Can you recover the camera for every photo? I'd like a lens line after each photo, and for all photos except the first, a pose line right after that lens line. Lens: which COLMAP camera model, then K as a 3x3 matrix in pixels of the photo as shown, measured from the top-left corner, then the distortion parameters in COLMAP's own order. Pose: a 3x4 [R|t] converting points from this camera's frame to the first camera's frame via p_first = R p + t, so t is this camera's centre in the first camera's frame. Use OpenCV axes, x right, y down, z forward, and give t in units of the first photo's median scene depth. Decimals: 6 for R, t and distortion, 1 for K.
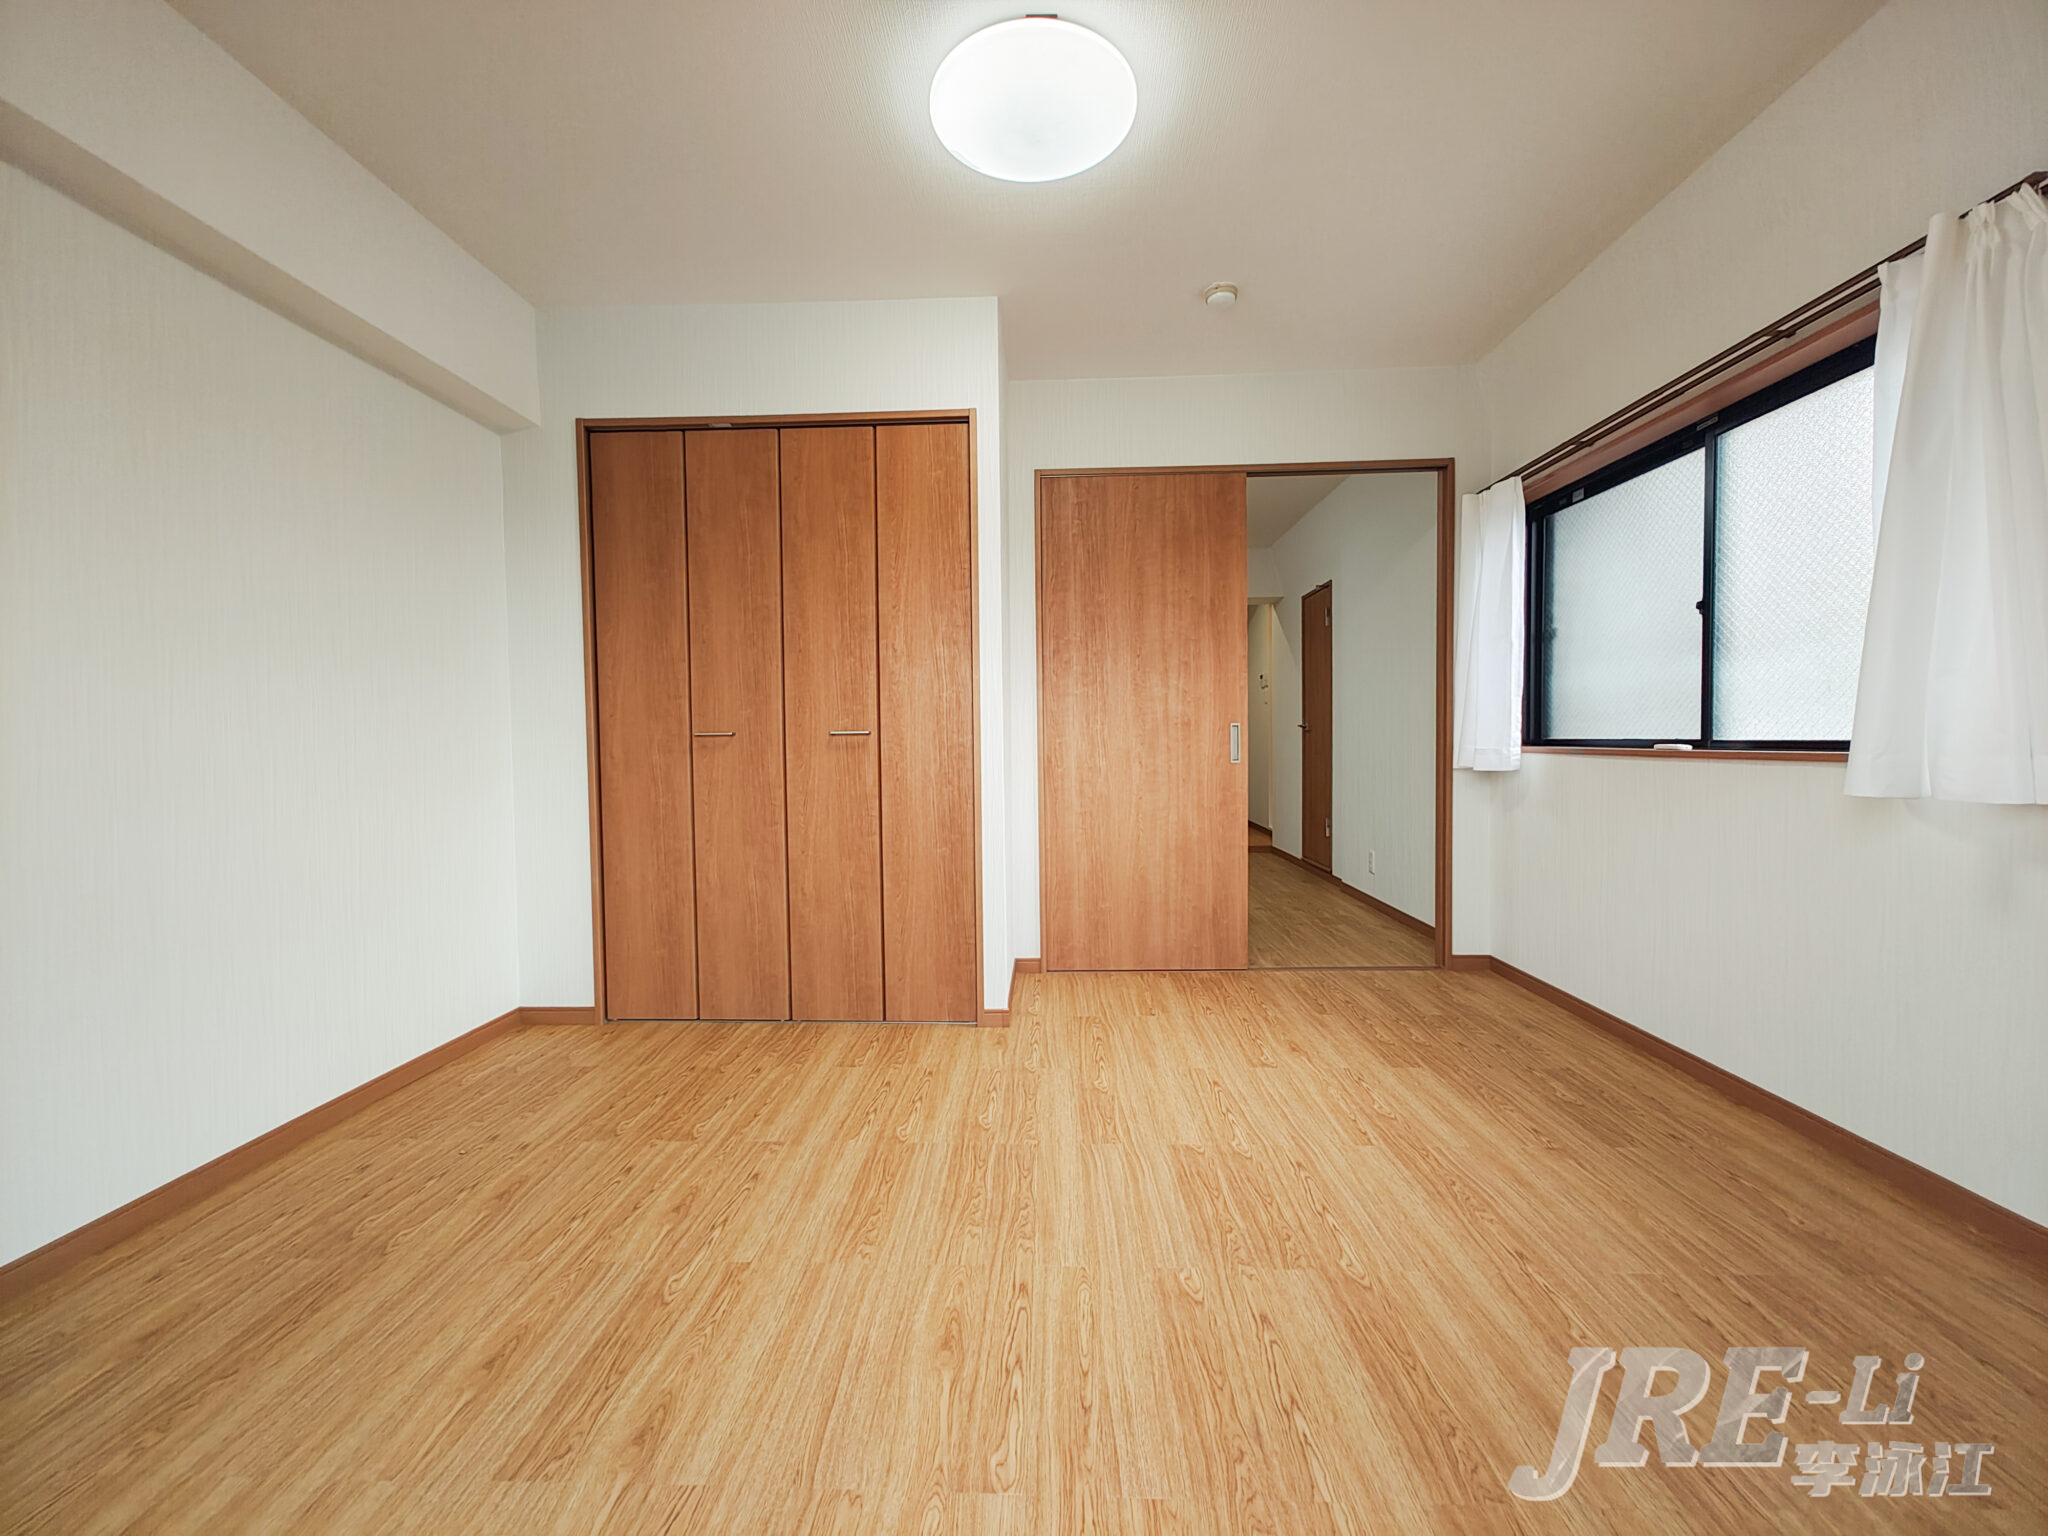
lens RADIAL K [[835.8, 0, 1020.4], [0, 835.8, 767.1], [0, 0, 1]] dist [-0.000950, -0.000120]
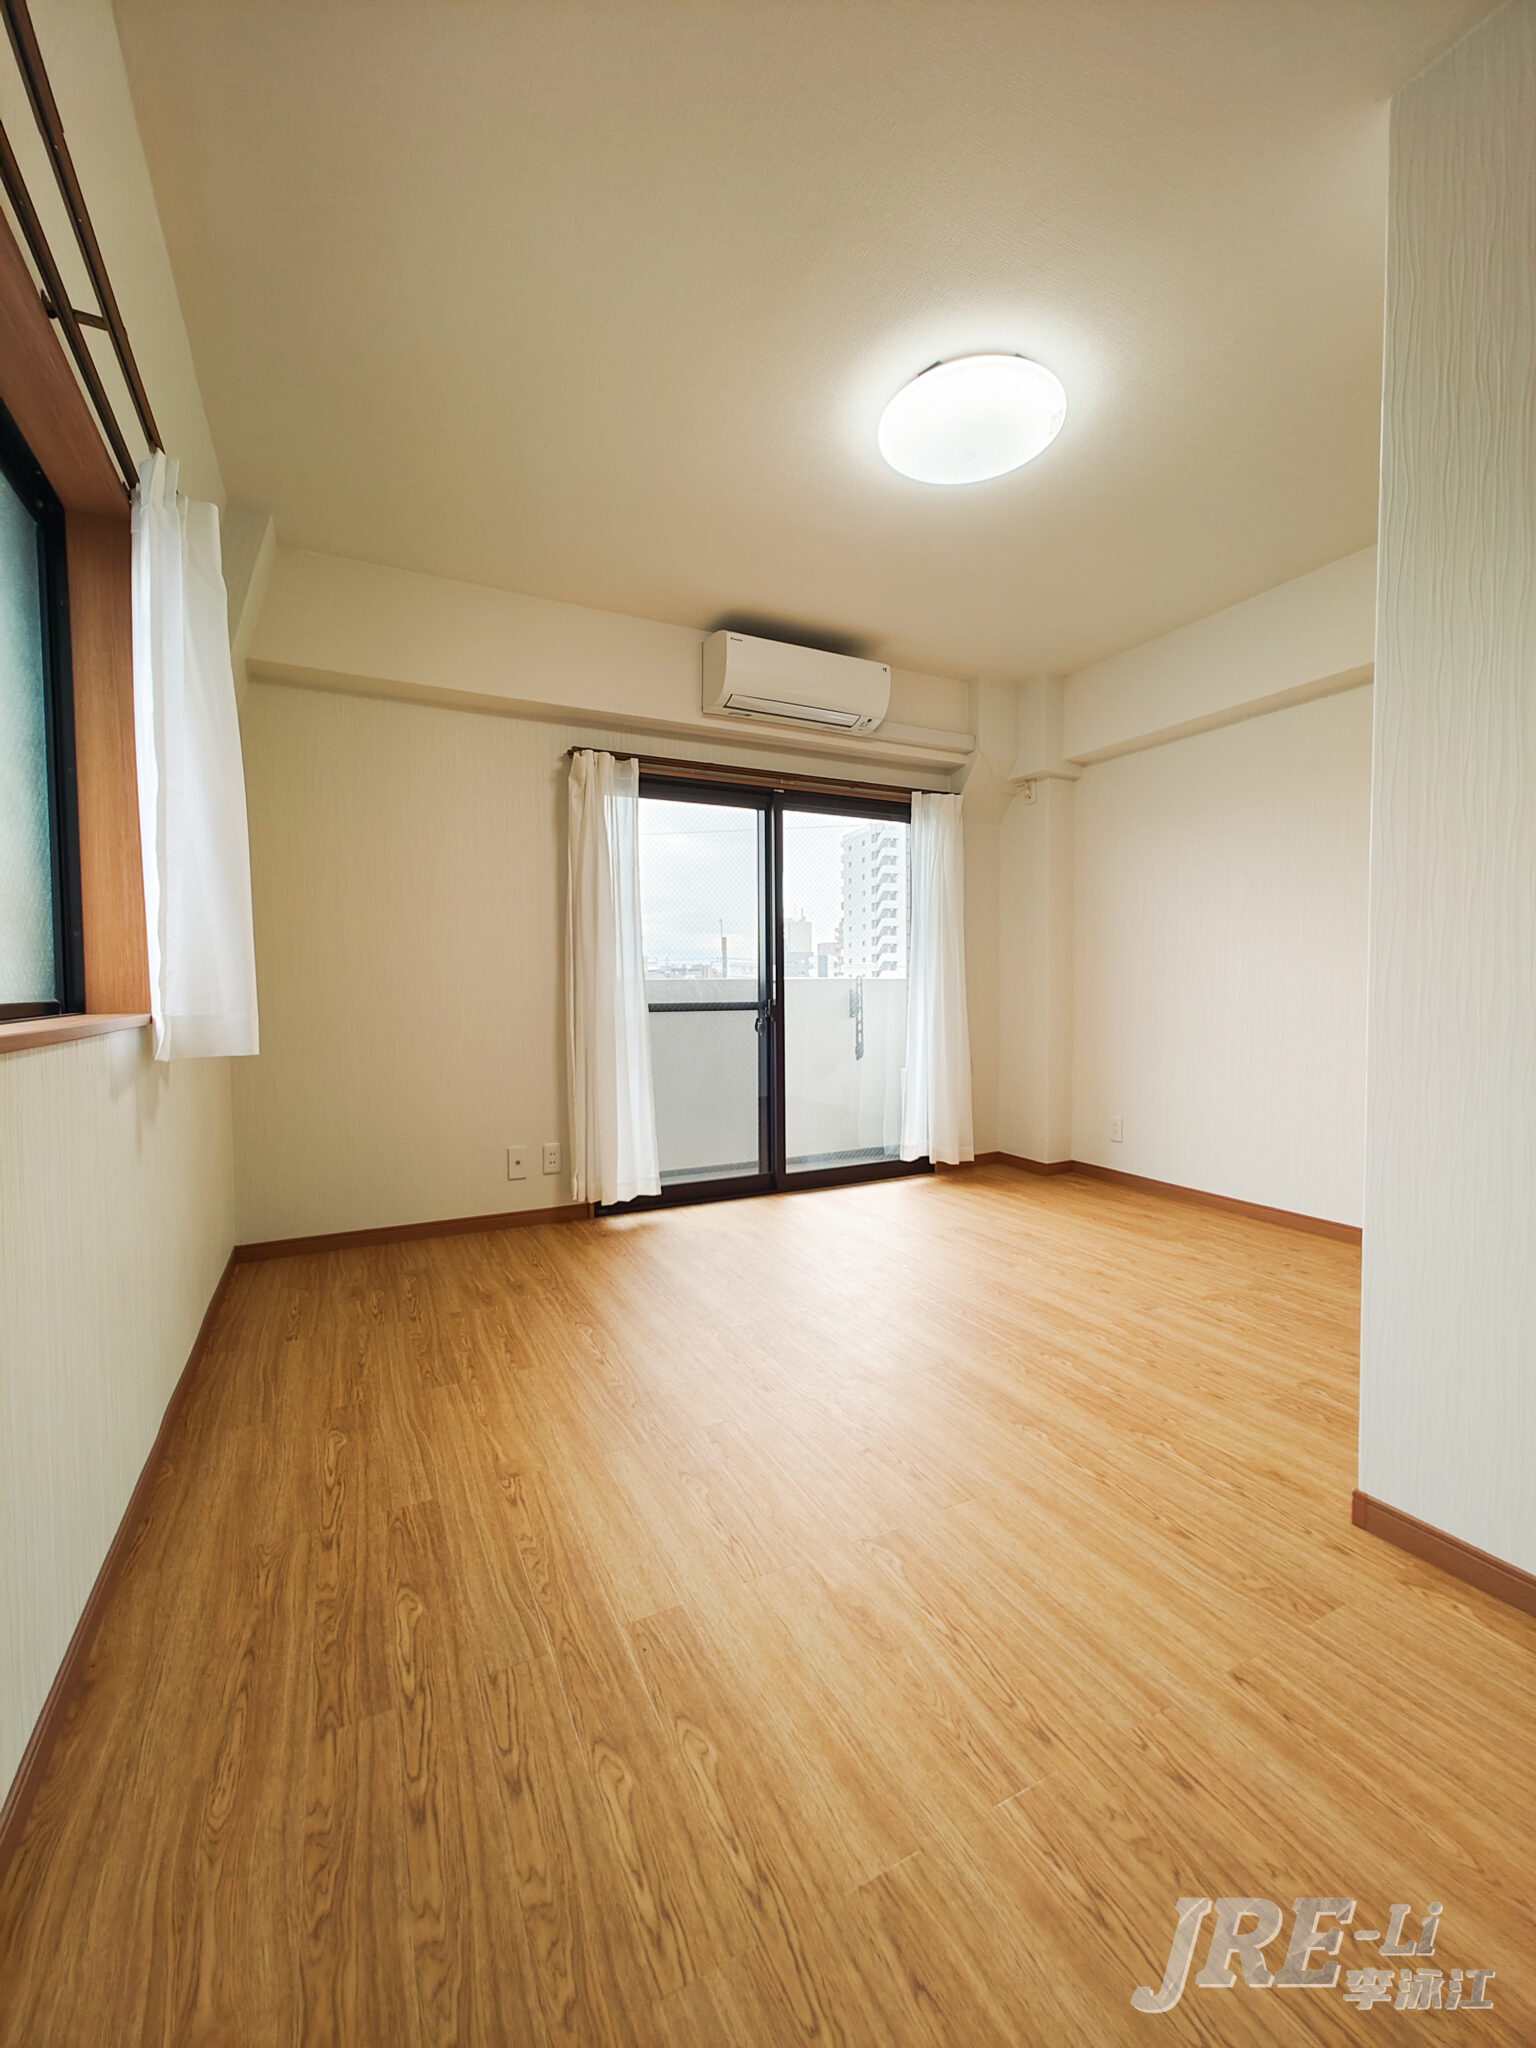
lens RADIAL K [[835.8, 0, 758.2], [0, 835.8, 1021.1], [0, 0, 1]] dist [-0.000950, -0.000120]
pose [[-0.878072, 0.040377, -0.476822, 0.556912], [0.003663, 0.996972, 0.077677, -0.047091], [0.478515, 0.066460, -0.875561, 1.270339]]
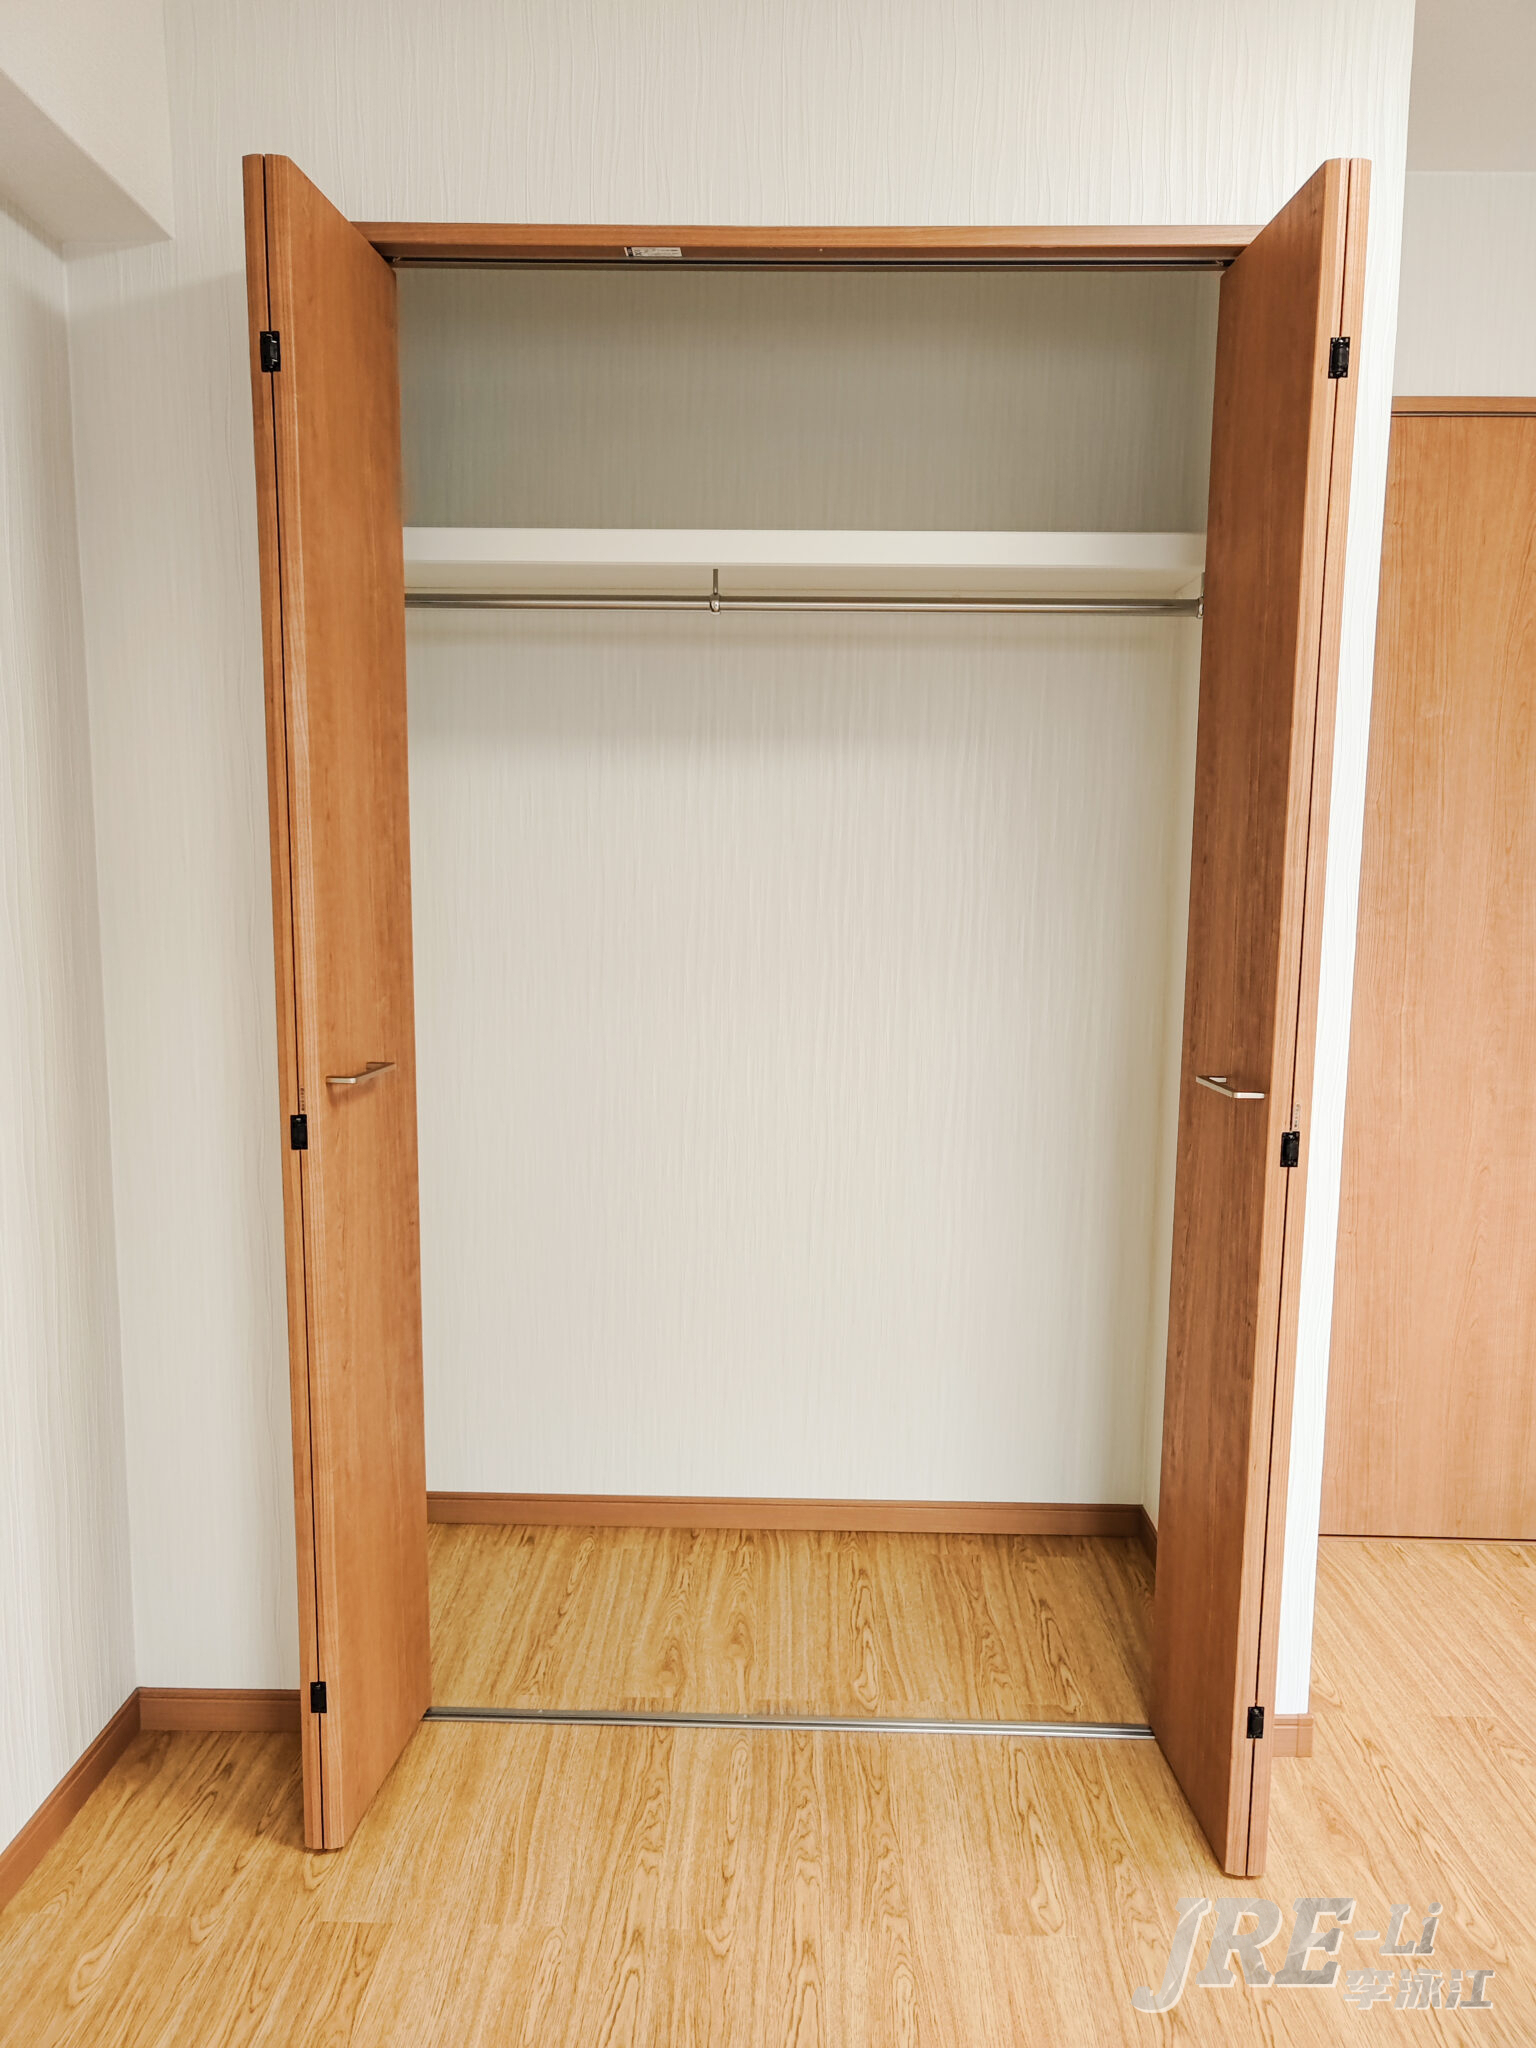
lens RADIAL K [[1397.2, 0, 766.7], [0, 1397.2, 1042.3], [0, 0, 1]] dist [0.009911, -0.004237]
pose [[0.999658, 0.019782, 0.017129, -0.311487], [-0.021300, 0.995388, 0.093539, -0.113334], [-0.015200, -0.093872, 0.995468, 0.330979]]
